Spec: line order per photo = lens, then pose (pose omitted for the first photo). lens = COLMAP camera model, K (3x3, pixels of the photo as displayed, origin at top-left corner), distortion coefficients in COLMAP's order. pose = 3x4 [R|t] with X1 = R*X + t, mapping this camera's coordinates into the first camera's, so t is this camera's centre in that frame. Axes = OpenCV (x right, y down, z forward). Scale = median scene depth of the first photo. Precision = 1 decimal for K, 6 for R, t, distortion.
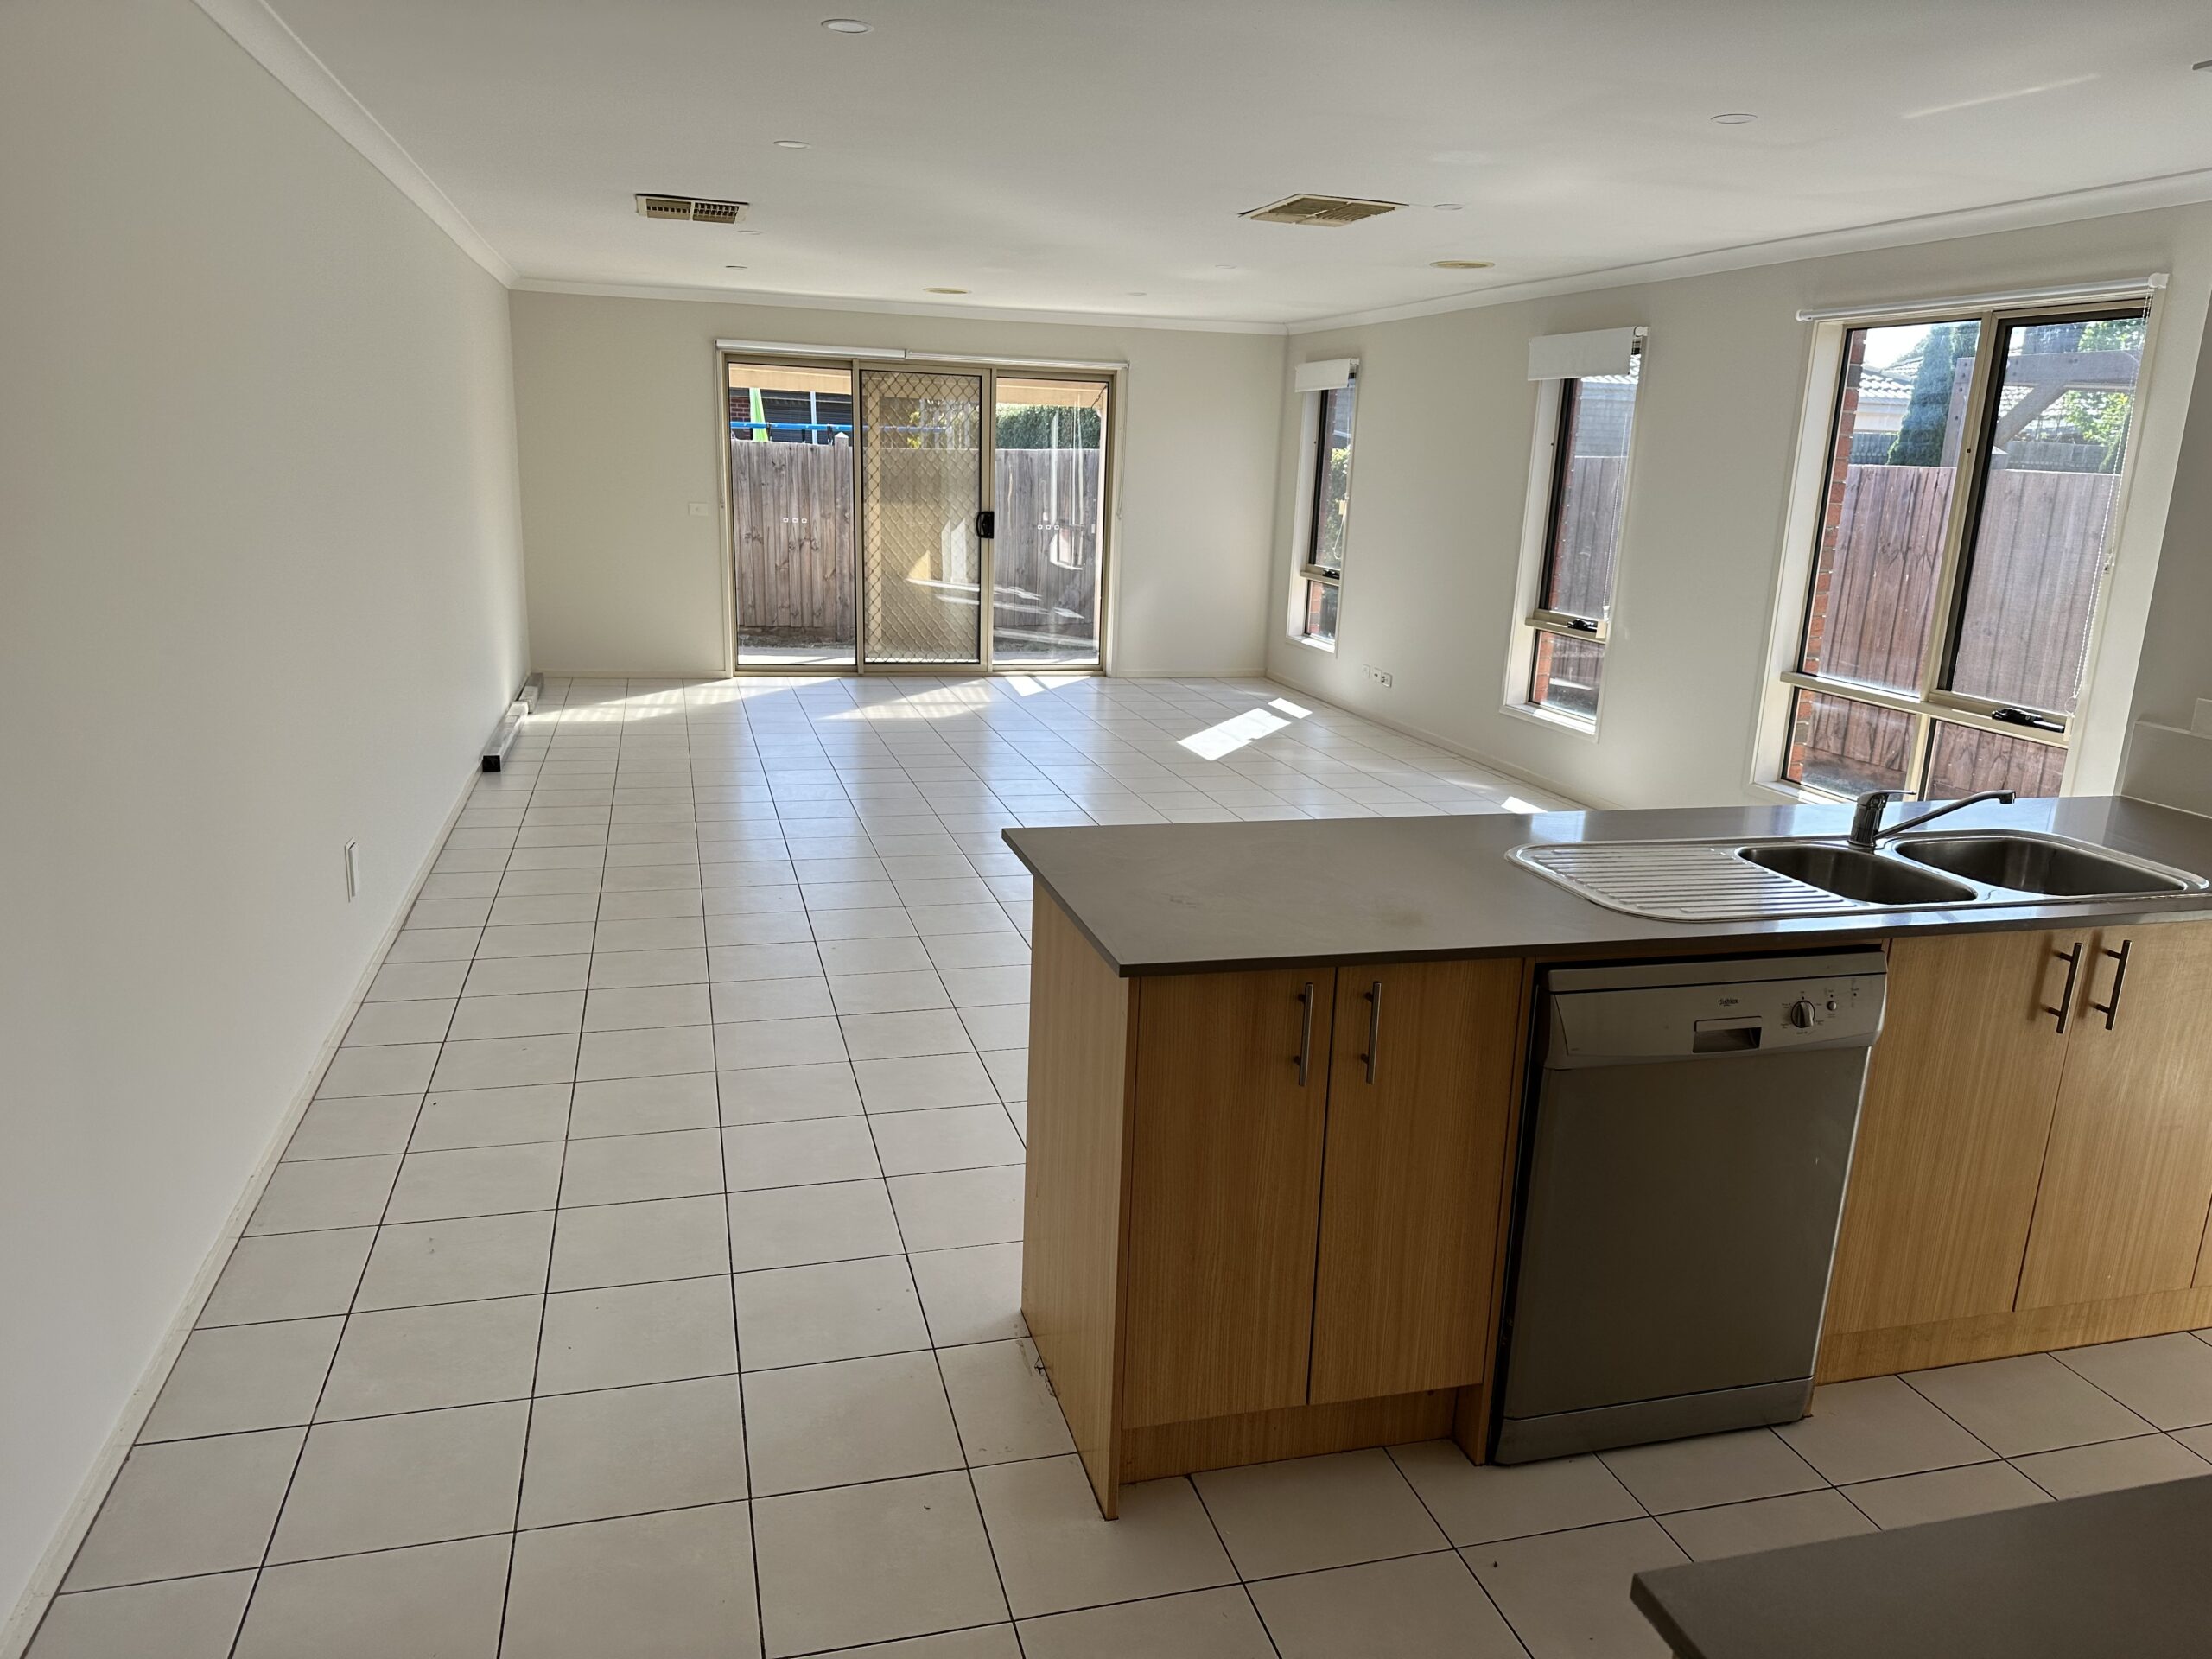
lens RADIAL K [[1547.1, 0, 1101.3], [0, 1547.1, 833.5], [0, 0, 1]] dist [0.000396, -0.007658]
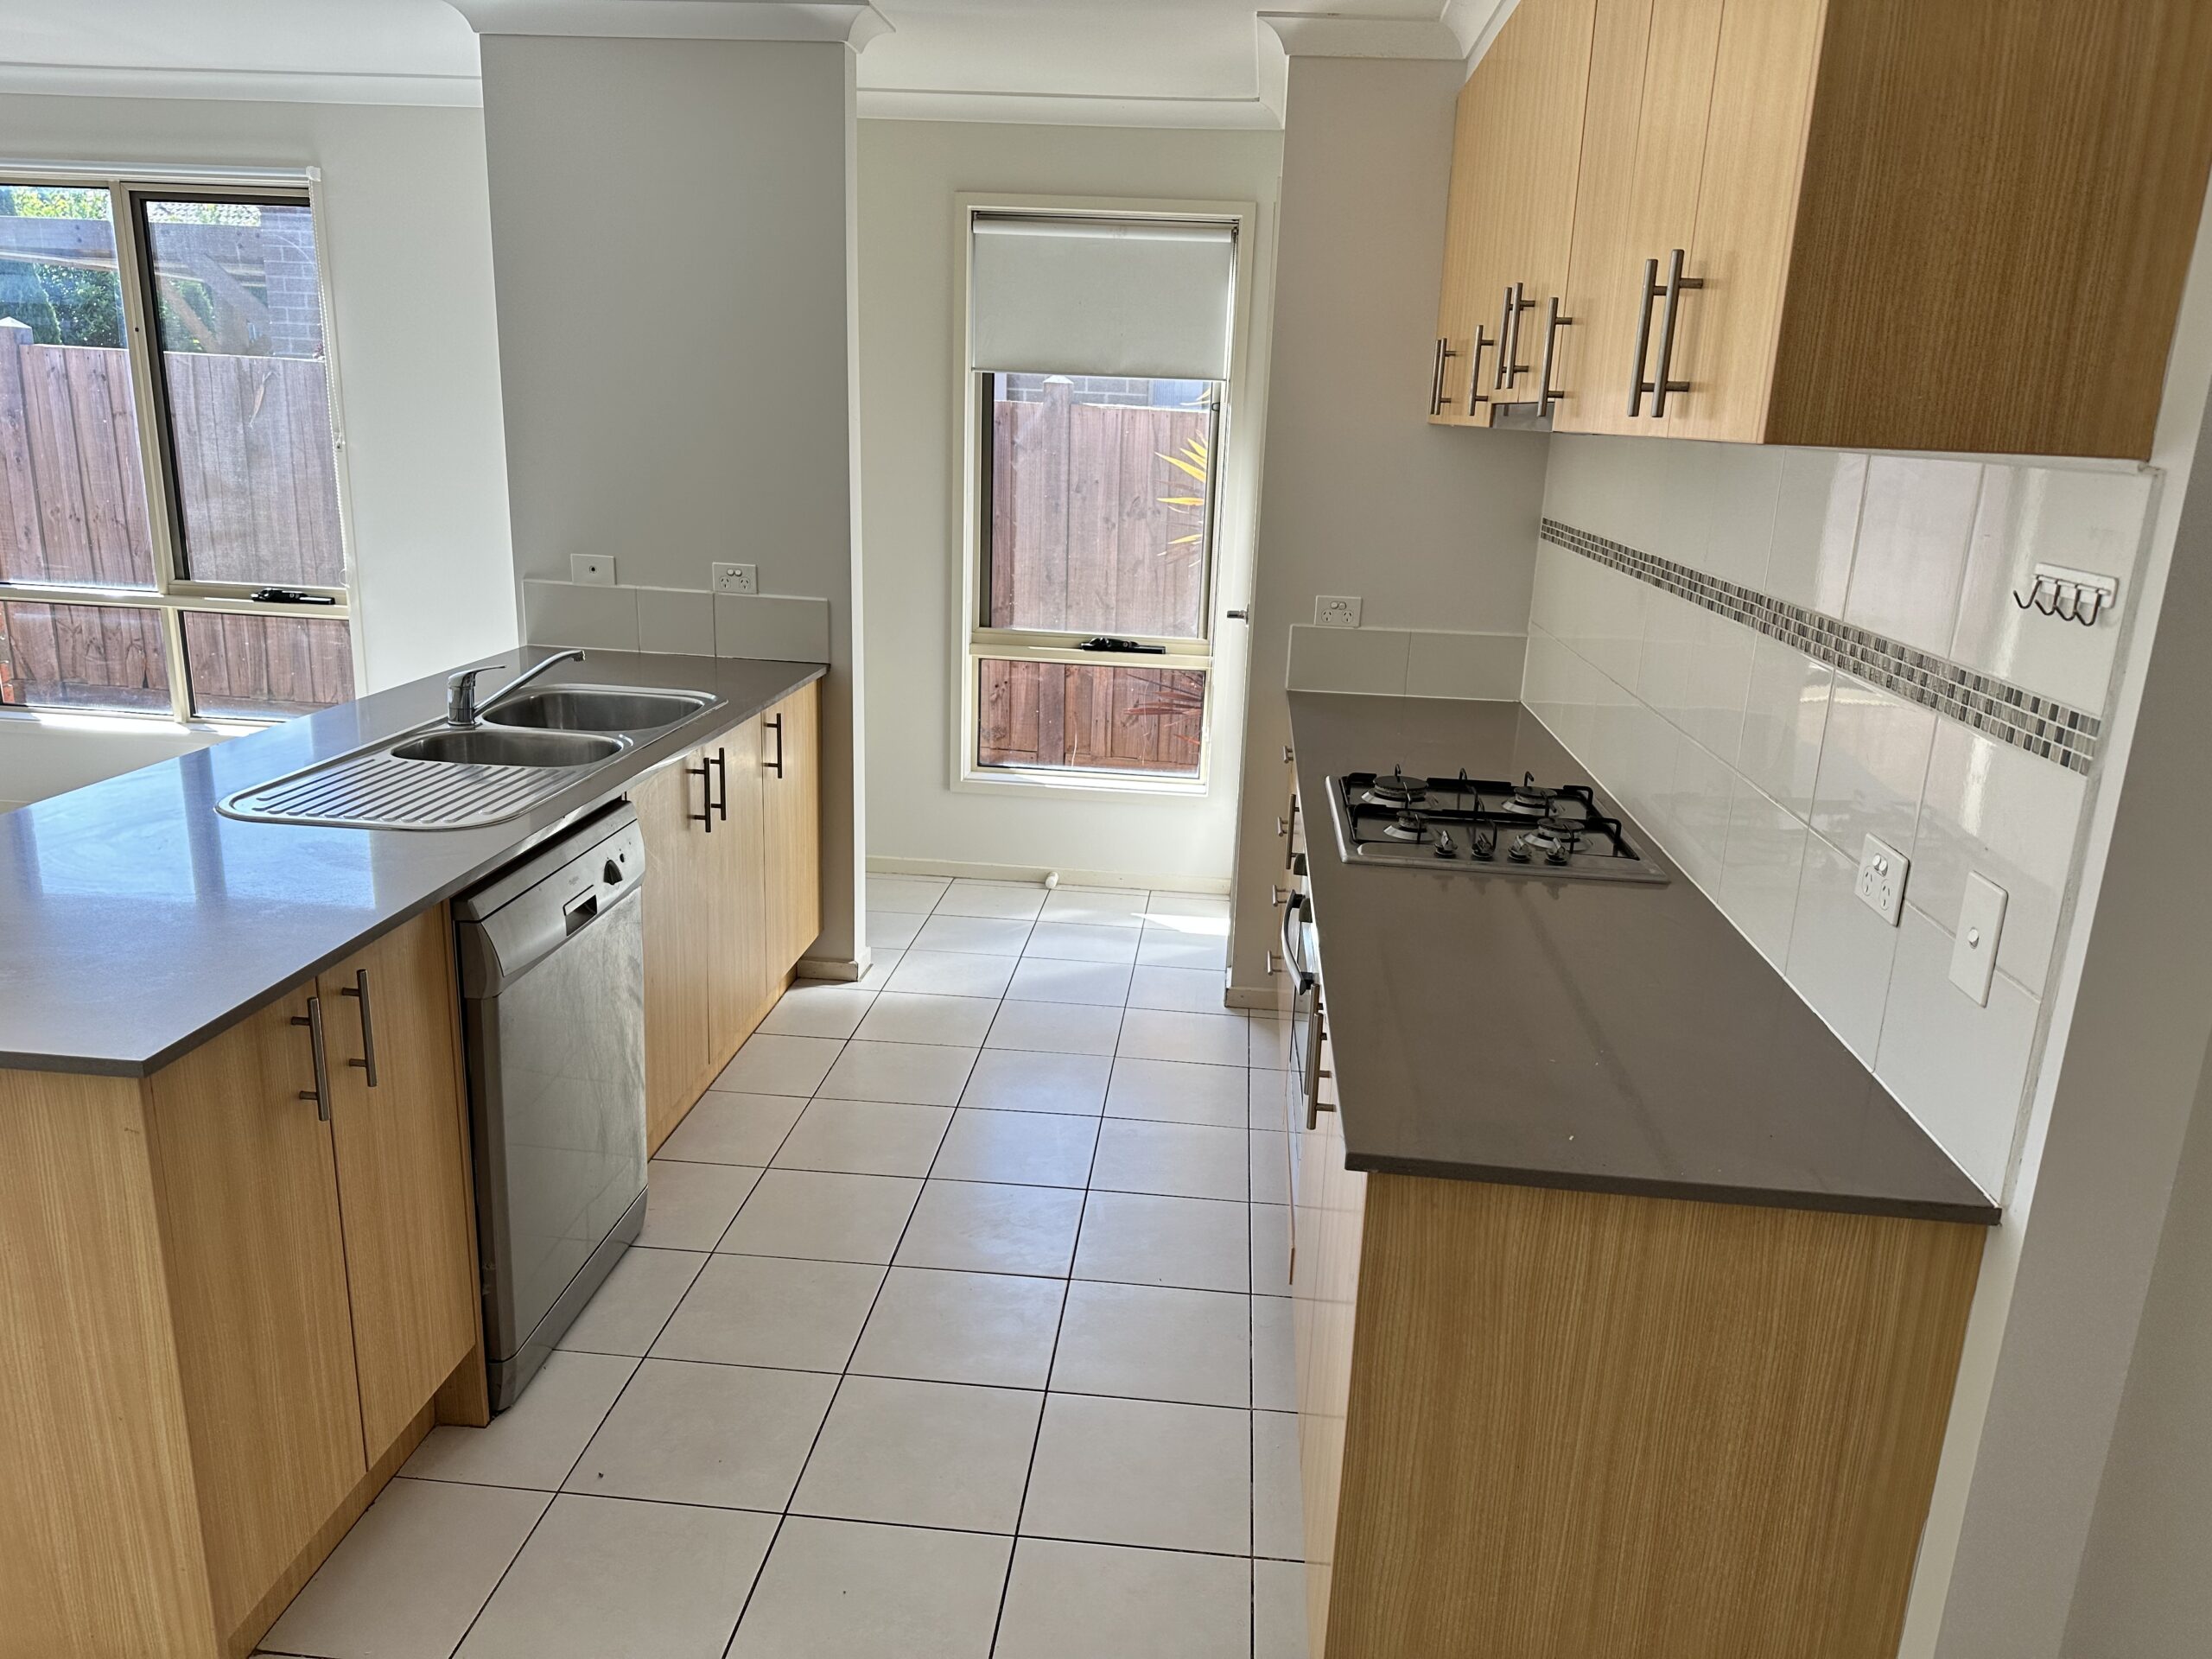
lens RADIAL K [[1547.1, 0, 1101.3], [0, 1547.1, 833.5], [0, 0, 1]] dist [0.000396, -0.007658]
pose [[0.344658, -0.268597, 0.899481, -0.190543], [0.195859, 0.957679, 0.210928, -0.034449], [-0.918069, 0.103474, 0.382678, 0.120474]]
